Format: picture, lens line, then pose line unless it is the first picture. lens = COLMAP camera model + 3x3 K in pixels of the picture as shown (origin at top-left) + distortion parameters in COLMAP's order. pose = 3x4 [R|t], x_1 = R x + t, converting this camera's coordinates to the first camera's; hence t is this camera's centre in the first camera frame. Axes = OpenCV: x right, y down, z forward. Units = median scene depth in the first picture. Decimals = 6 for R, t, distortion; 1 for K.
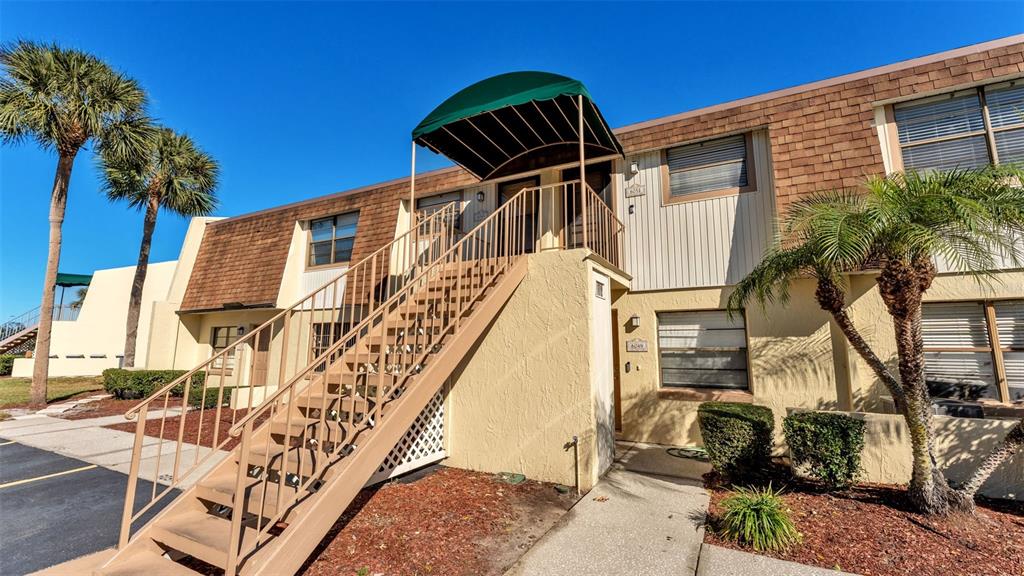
lens RADIAL K [[449.5, 0, 506.3], [0, 449.5, 276.6], [0, 0, 1]] dist [-0.007914, 0.000094]
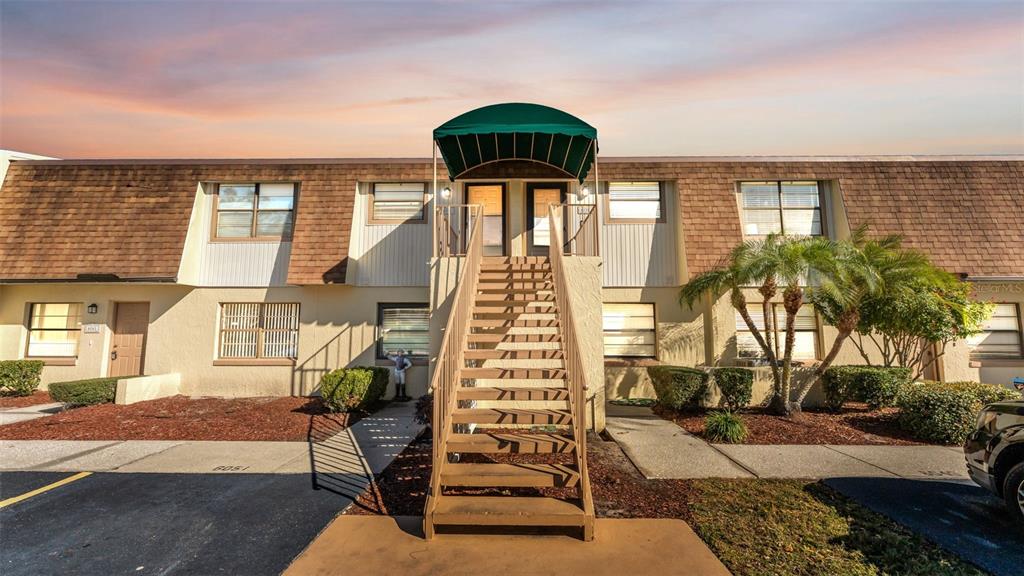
lens RADIAL K [[449.5, 0, 506.3], [0, 449.5, 276.6], [0, 0, 1]] dist [-0.007914, 0.000094]
pose [[0.878993, 0.056095, 0.473523, -0.438128], [-0.073254, 0.997153, 0.017855, -0.003383], [-0.471174, -0.050382, 0.880600, -0.040565]]
